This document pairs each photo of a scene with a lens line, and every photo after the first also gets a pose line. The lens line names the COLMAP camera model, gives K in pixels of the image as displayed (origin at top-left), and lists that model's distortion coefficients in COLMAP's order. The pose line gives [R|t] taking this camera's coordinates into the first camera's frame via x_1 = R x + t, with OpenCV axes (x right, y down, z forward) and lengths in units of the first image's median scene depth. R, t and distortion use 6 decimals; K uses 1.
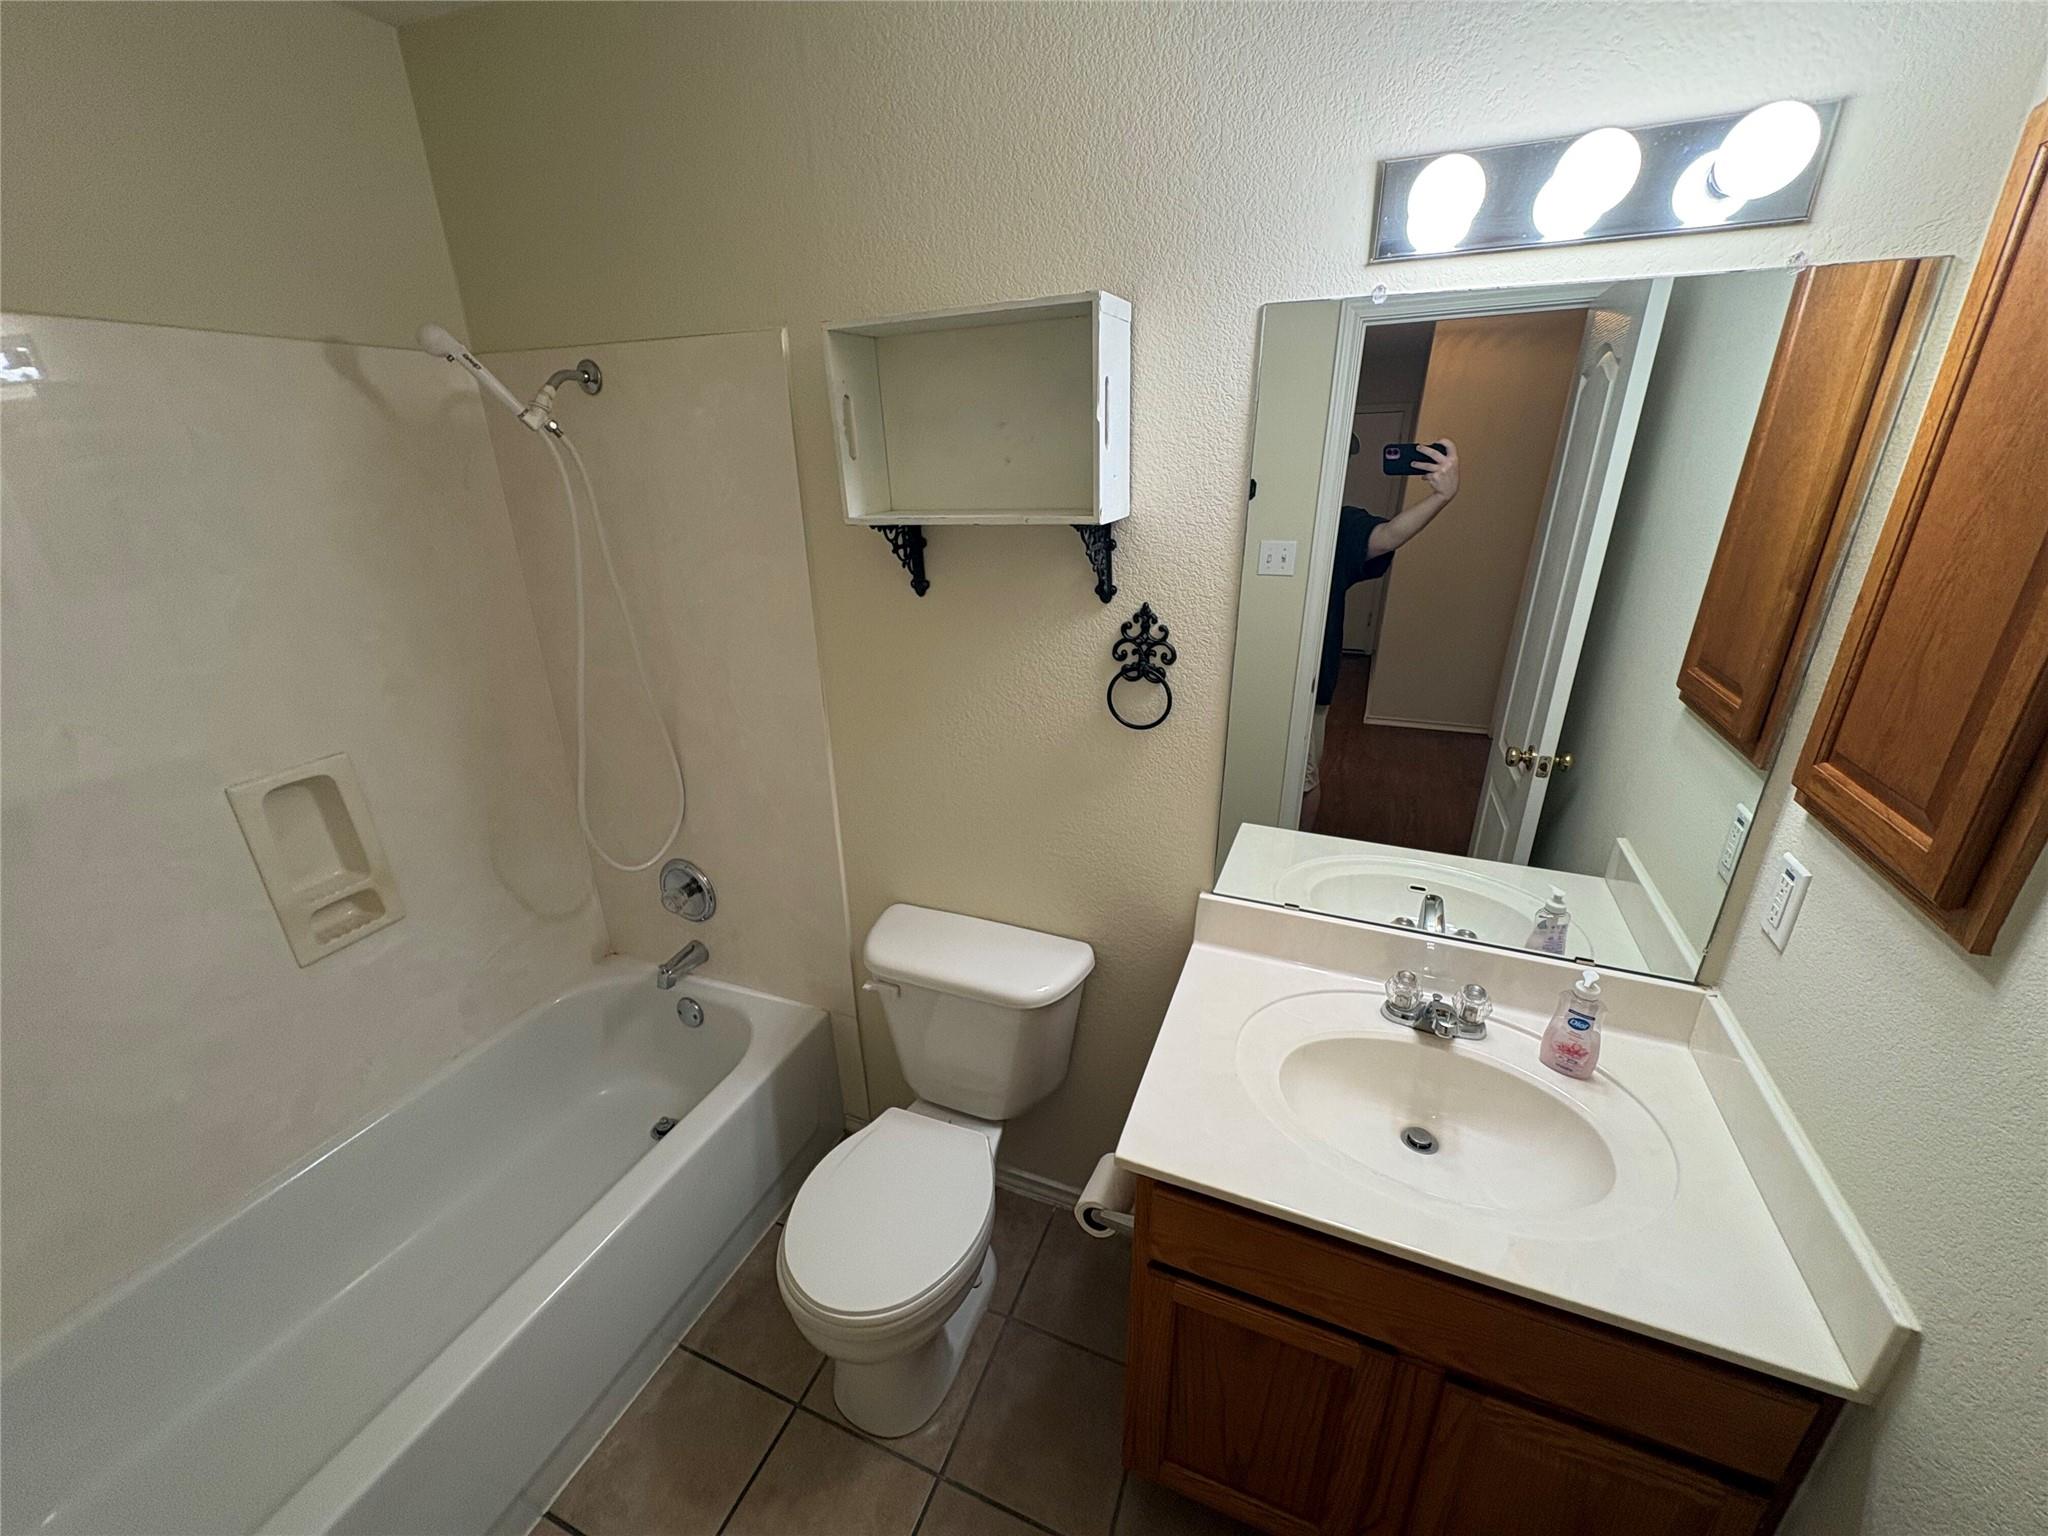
lens RADIAL K [[813.1, 0, 1022.1], [0, 813.1, 771.2], [0, 0, 1]] dist [-0.000867, 0.000439]
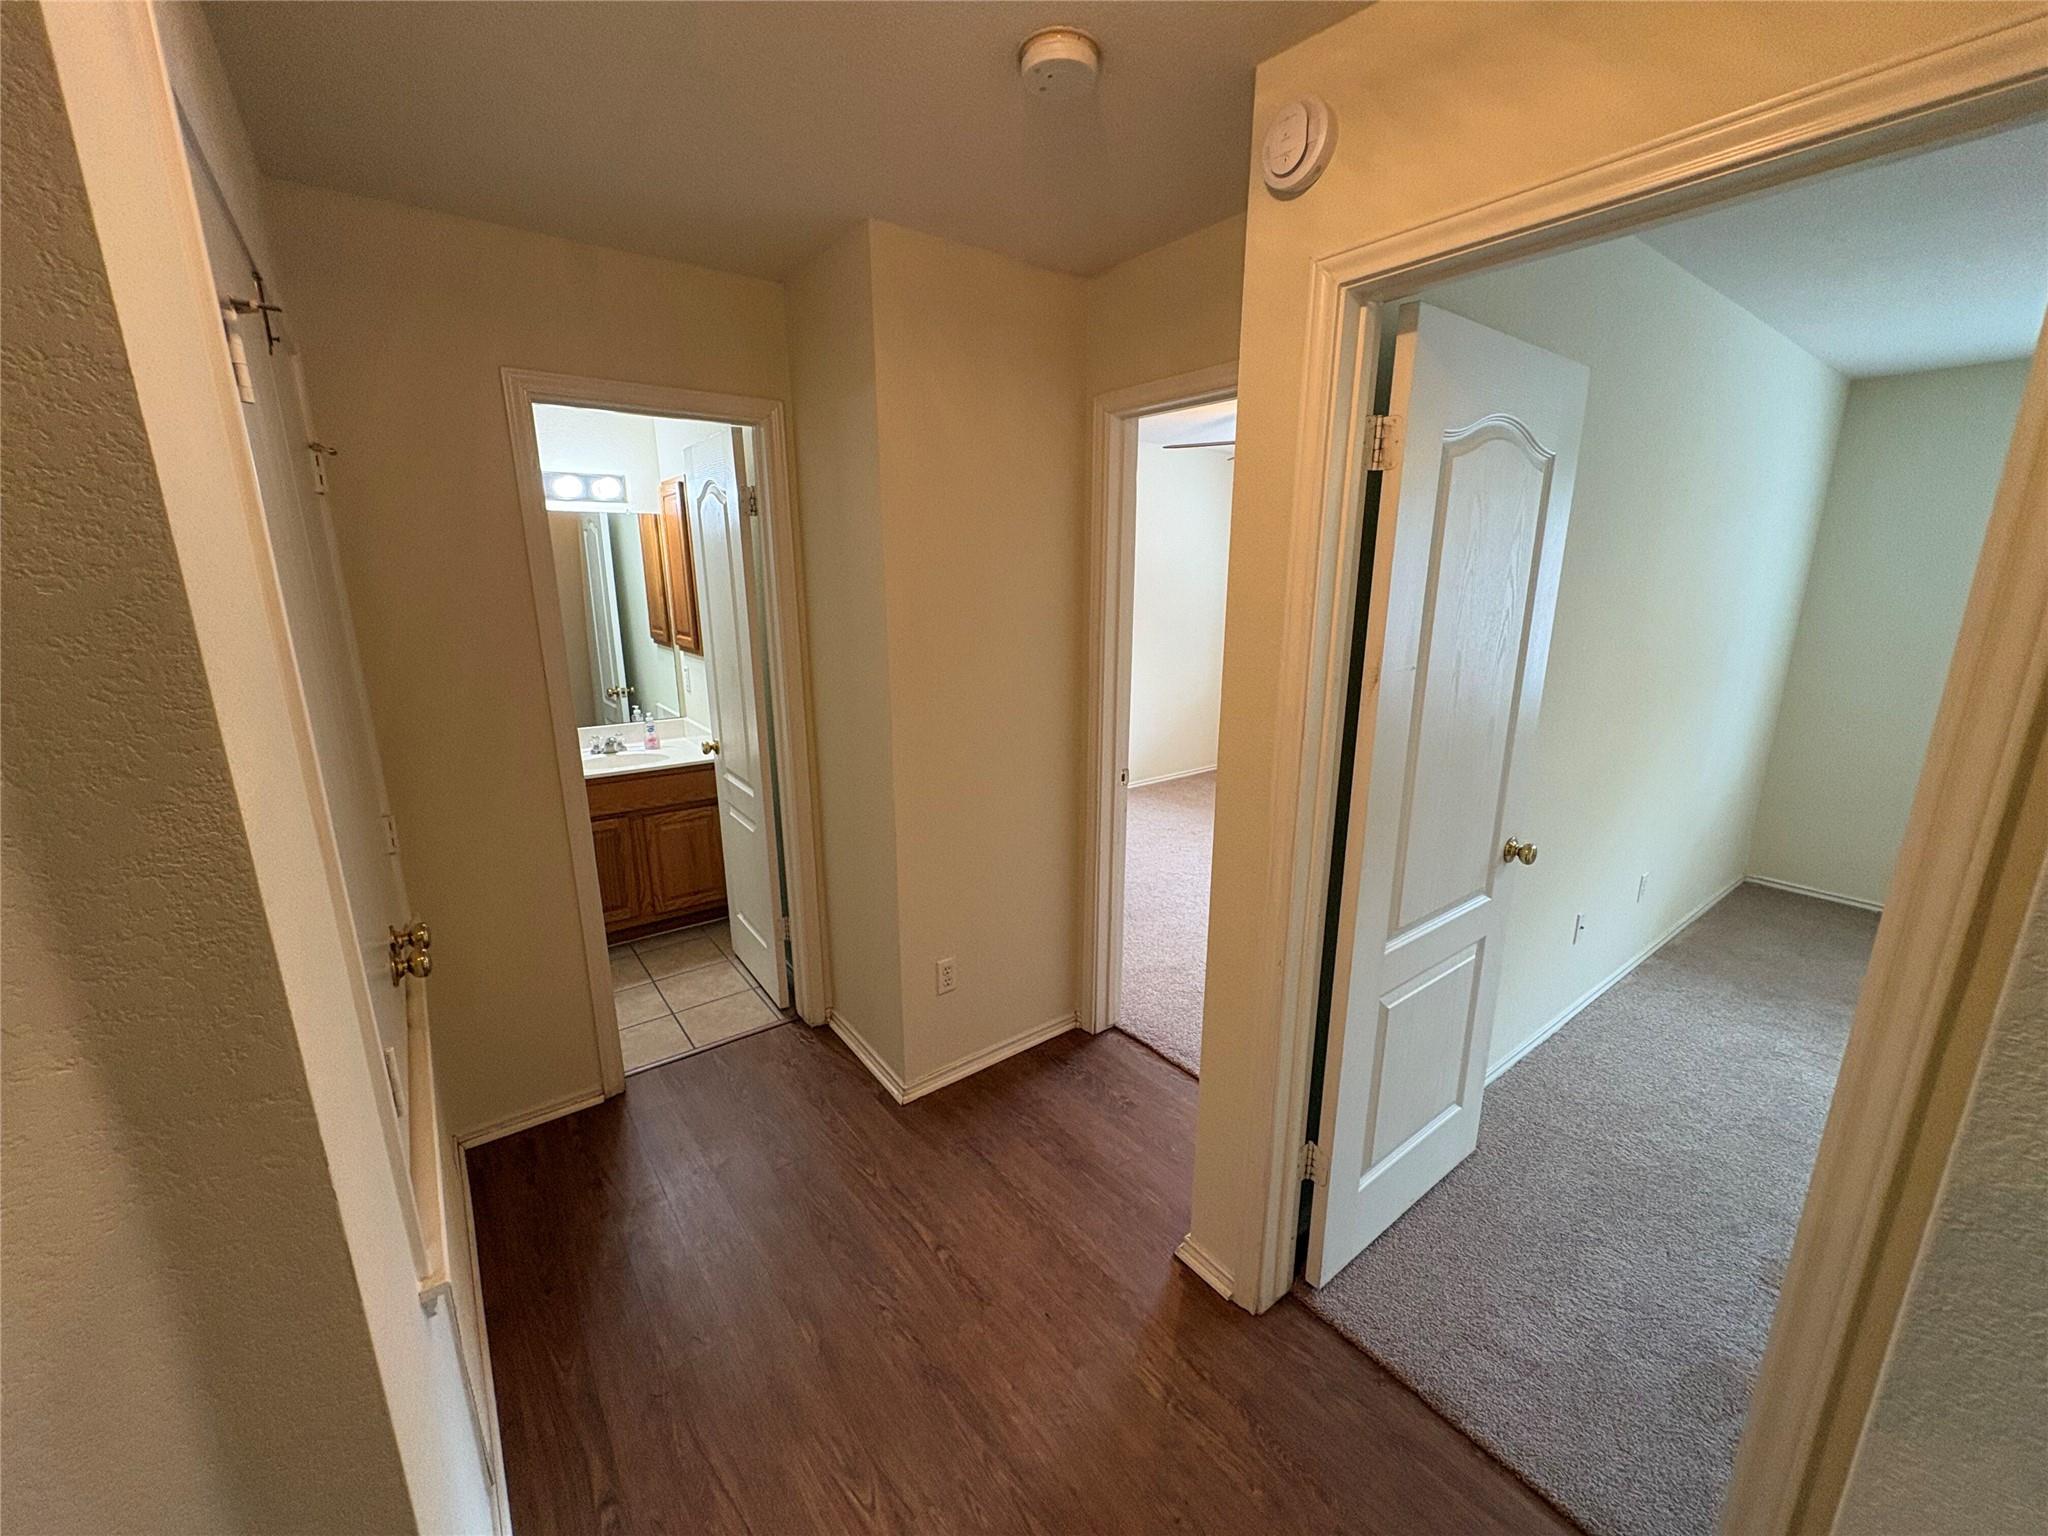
lens RADIAL K [[813.7, 0, 1023.3], [0, 813.7, 770.1], [0, 0, 1]] dist [0.000180, 0.000748]
pose [[0.509675, -0.195538, 0.837852, -1.252900], [0.317193, 0.947939, 0.028279, 0.816766], [-0.799763, 0.251347, 0.545164, -1.837152]]
